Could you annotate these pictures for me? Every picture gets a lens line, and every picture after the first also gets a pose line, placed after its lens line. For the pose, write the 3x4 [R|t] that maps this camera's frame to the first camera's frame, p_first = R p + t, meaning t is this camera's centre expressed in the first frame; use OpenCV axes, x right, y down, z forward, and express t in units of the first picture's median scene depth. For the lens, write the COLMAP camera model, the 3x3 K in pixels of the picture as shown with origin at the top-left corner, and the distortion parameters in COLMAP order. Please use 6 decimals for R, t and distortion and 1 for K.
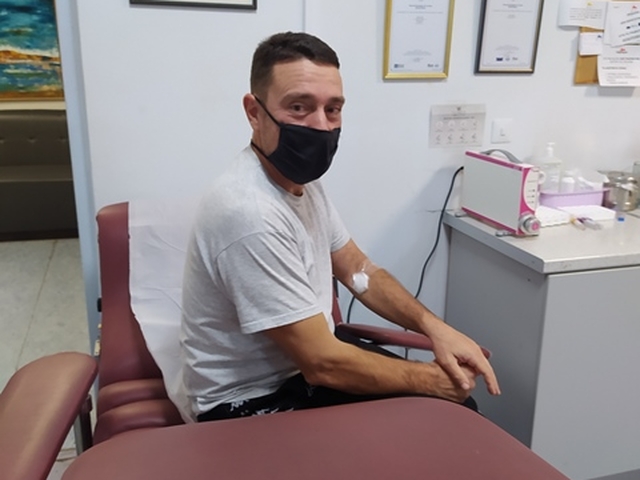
lens RADIAL K [[655.4, 0, 318.7], [0, 655.4, 240.1], [0, 0, 1]] dist [-0.003430, 0.000000]
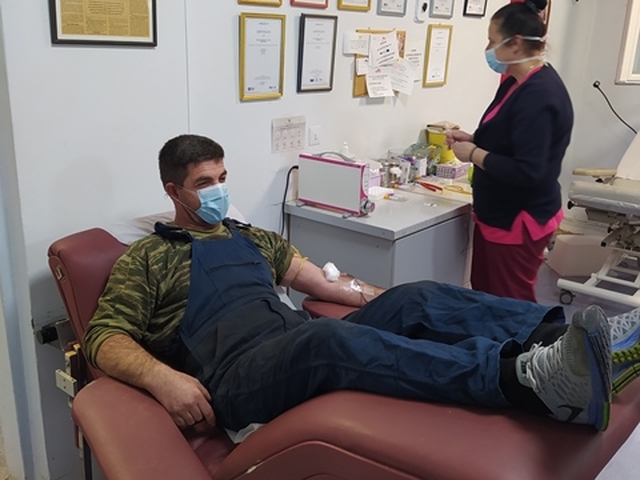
lens RADIAL K [[655.4, 0, 320.3], [0, 655.4, 240.8], [0, 0, 1]] dist [-0.003430, 0.000000]
pose [[0.840047, -0.143459, 0.523203, -0.423561], [0.125877, 0.989626, 0.069243, -0.052470], [-0.527709, 0.007692, 0.849391, -0.092844]]
